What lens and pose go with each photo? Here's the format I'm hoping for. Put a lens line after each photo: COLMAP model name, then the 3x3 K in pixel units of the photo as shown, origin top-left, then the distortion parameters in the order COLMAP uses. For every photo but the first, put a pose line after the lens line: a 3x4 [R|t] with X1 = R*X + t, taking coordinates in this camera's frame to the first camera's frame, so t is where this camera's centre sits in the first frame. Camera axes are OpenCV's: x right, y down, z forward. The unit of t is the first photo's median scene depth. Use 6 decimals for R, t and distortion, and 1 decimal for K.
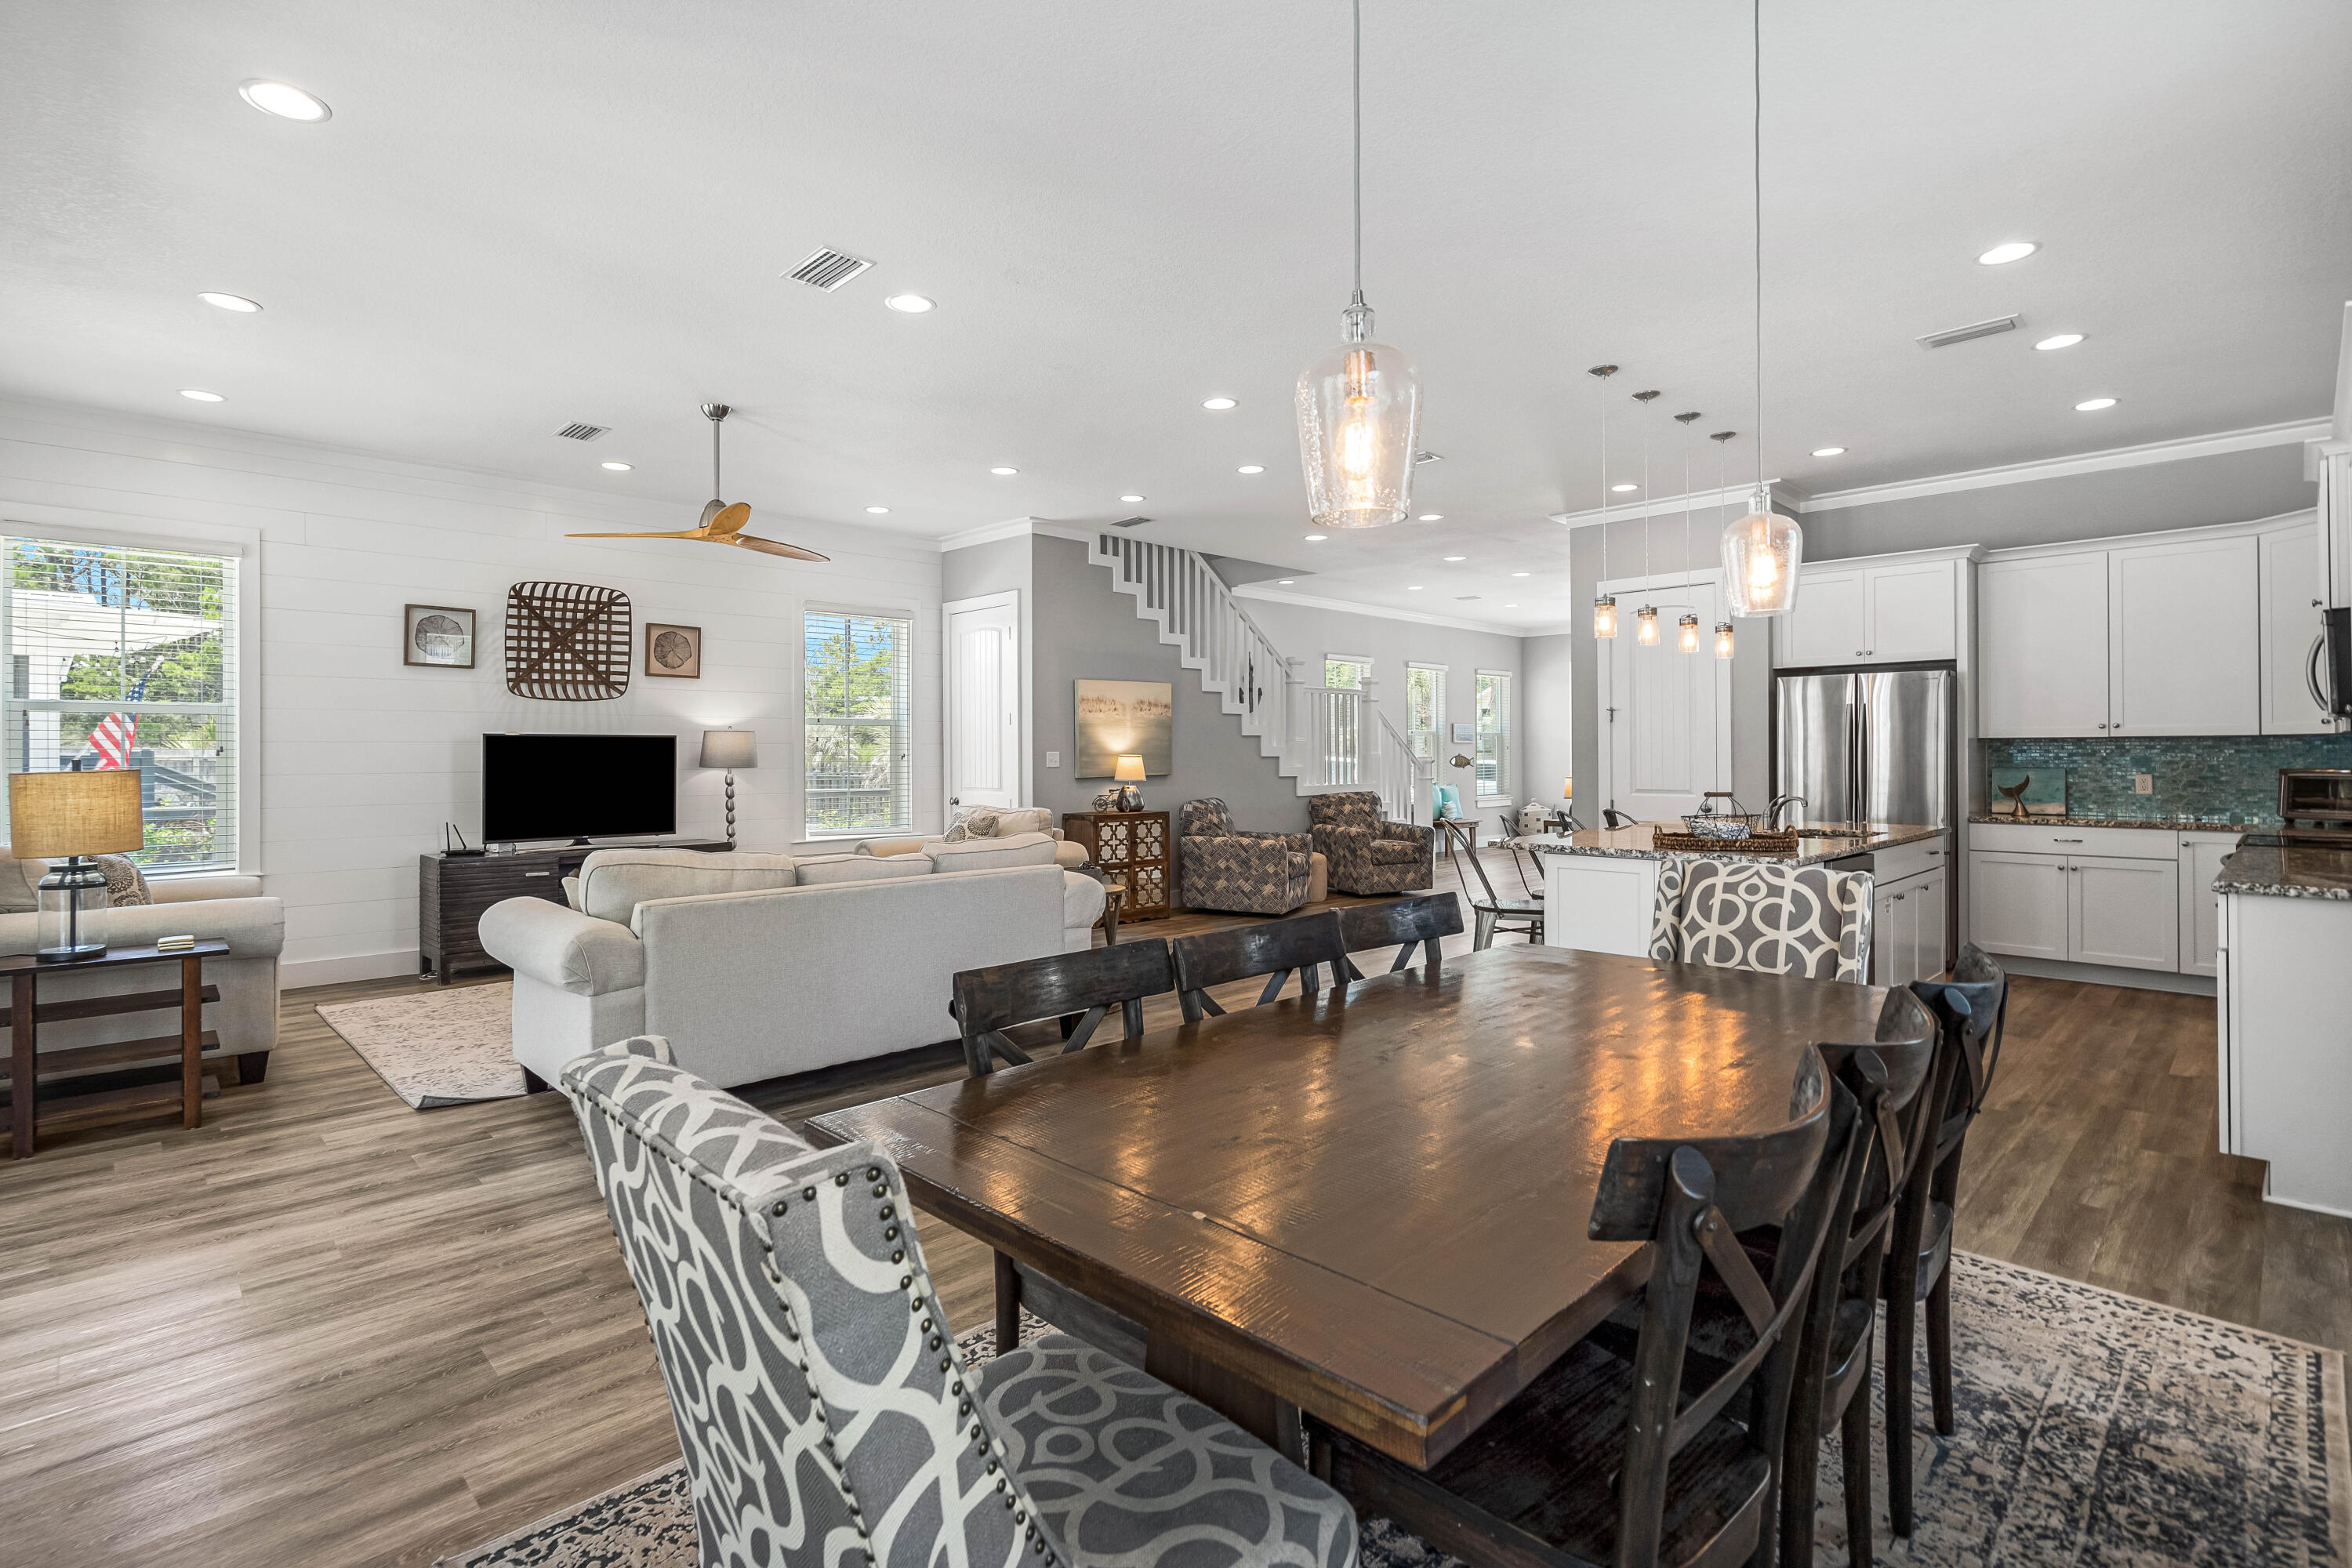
lens RADIAL K [[1122.9, 0, 1146.8], [0, 1122.9, 748.2], [0, 0, 1]] dist [0.001437, 0.000508]
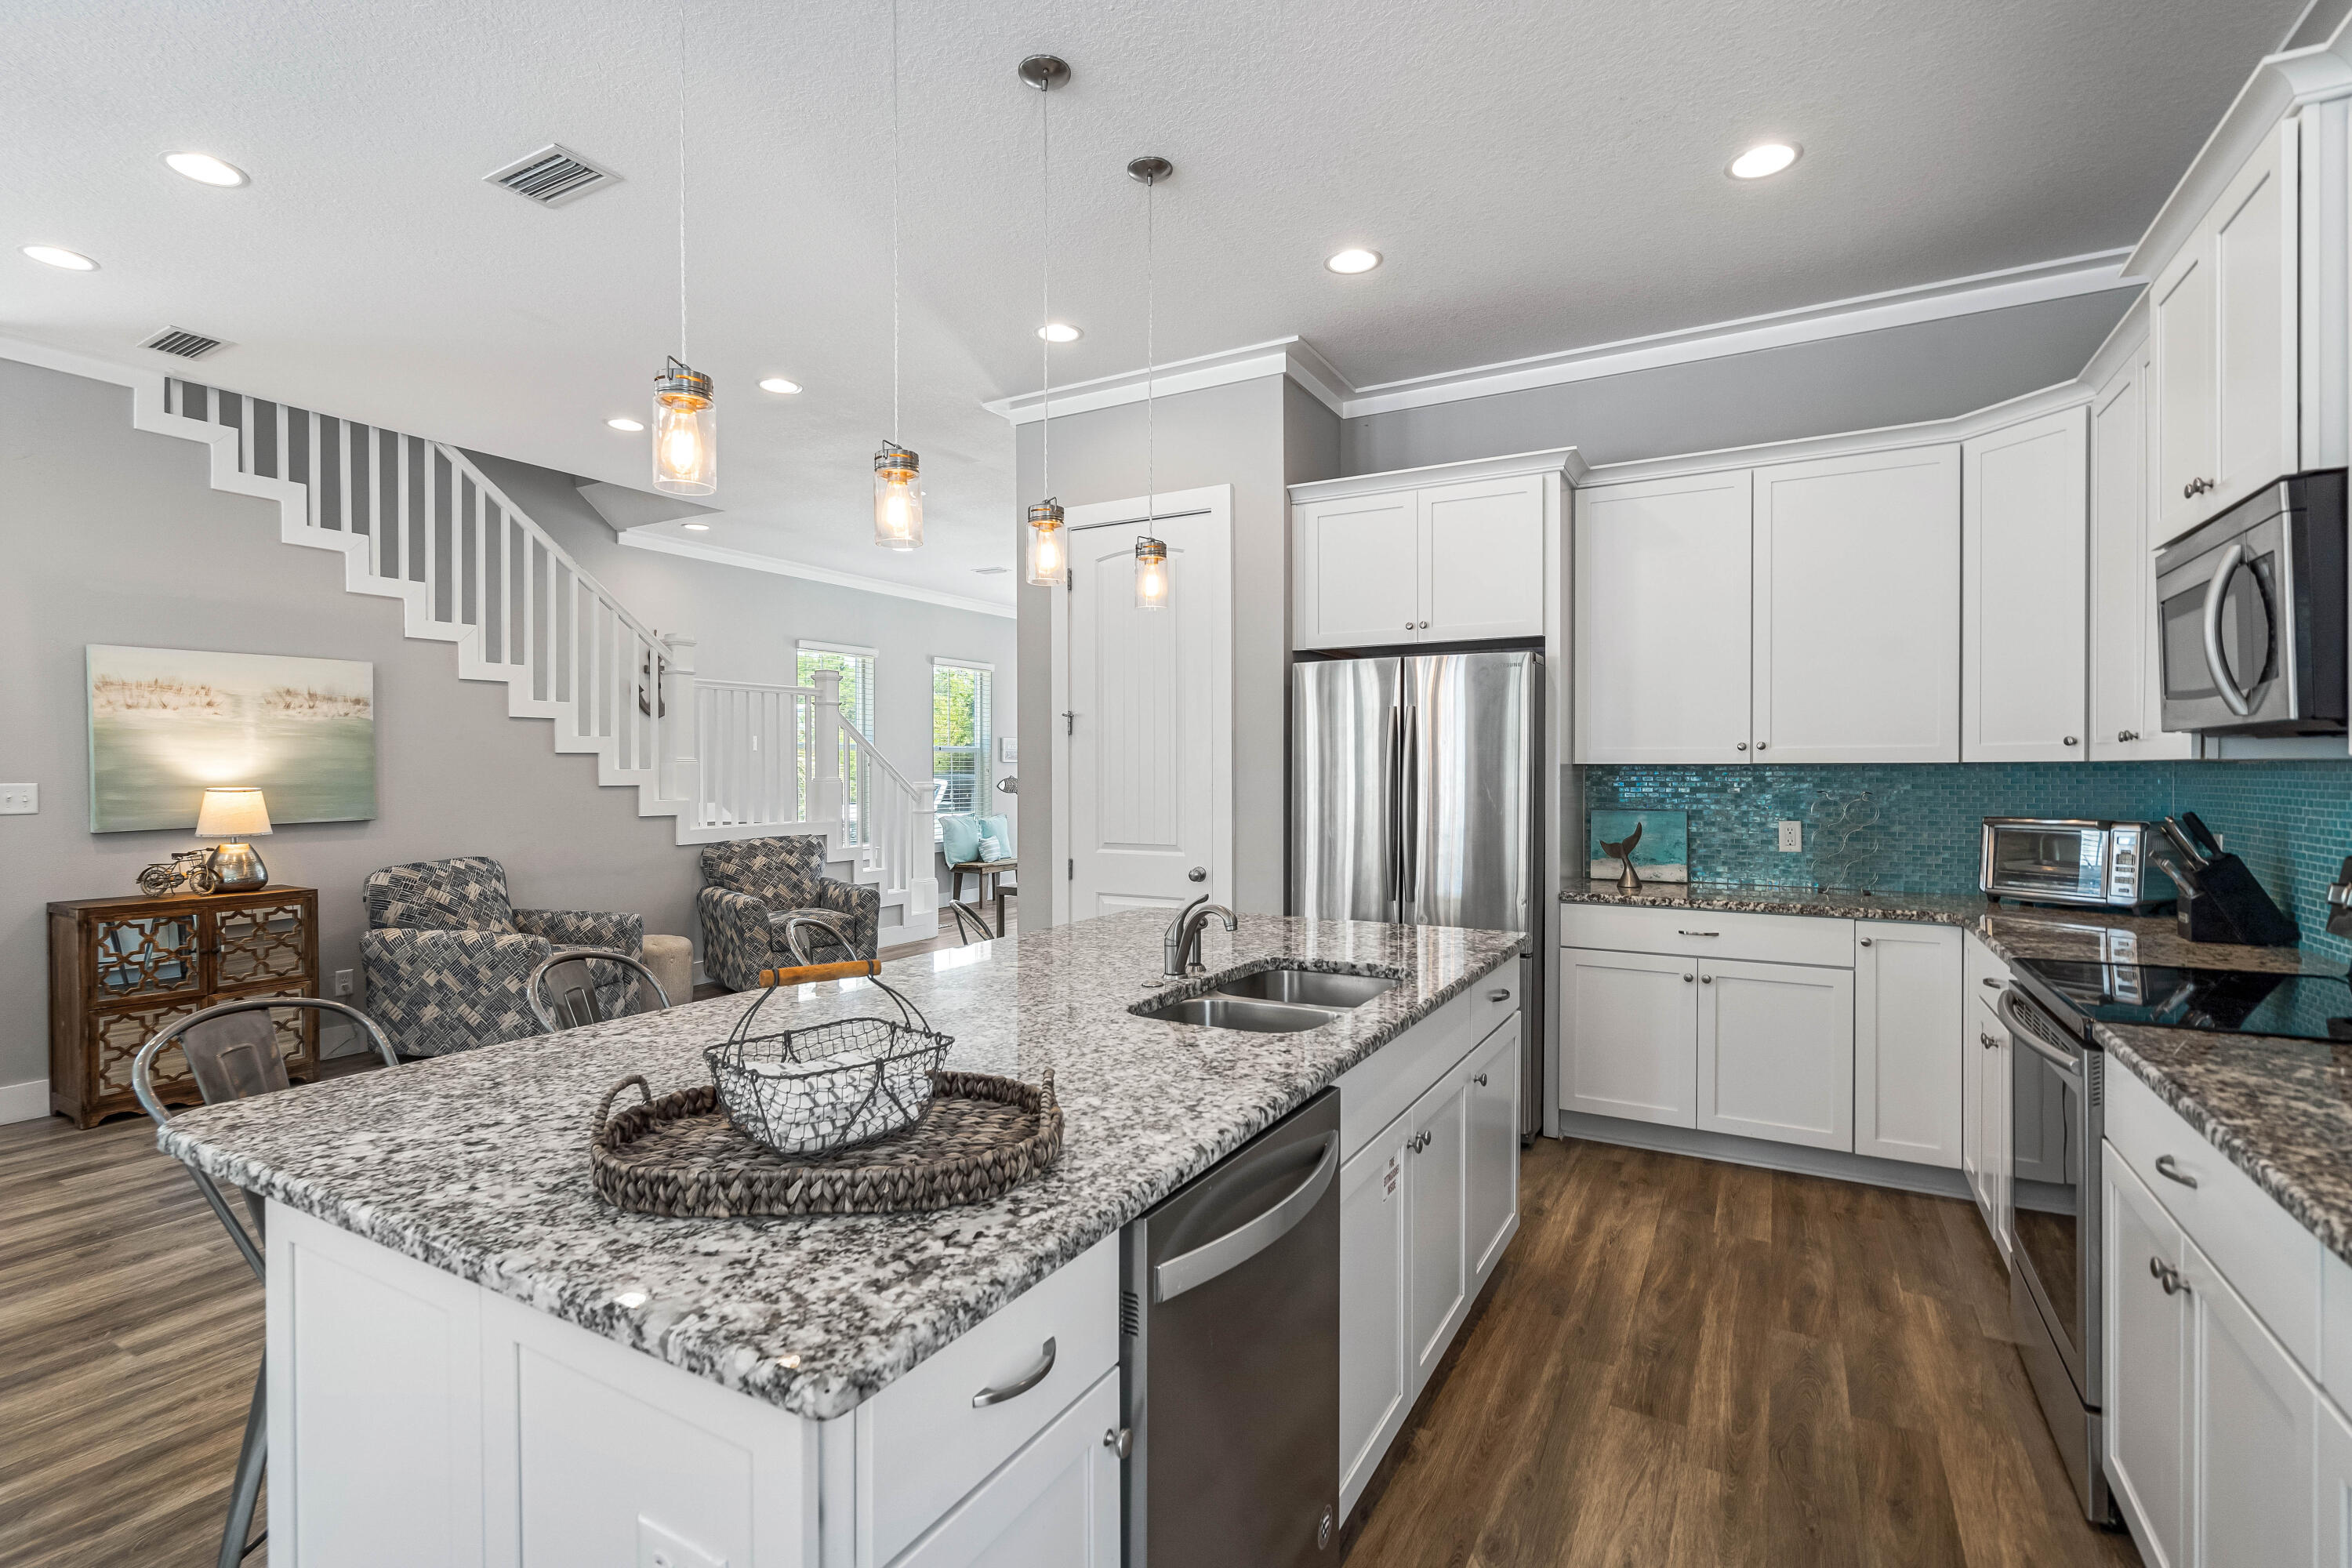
lens RADIAL K [[1122.9, 0, 1143.8], [0, 1122.9, 780.0], [0, 0, 1]] dist [0.001437, 0.000508]
pose [[0.963402, -0.001657, 0.268057, 0.316923], [-0.002571, 0.999878, 0.015422, -0.008921], [-0.268049, -0.015547, 0.963280, 0.428344]]
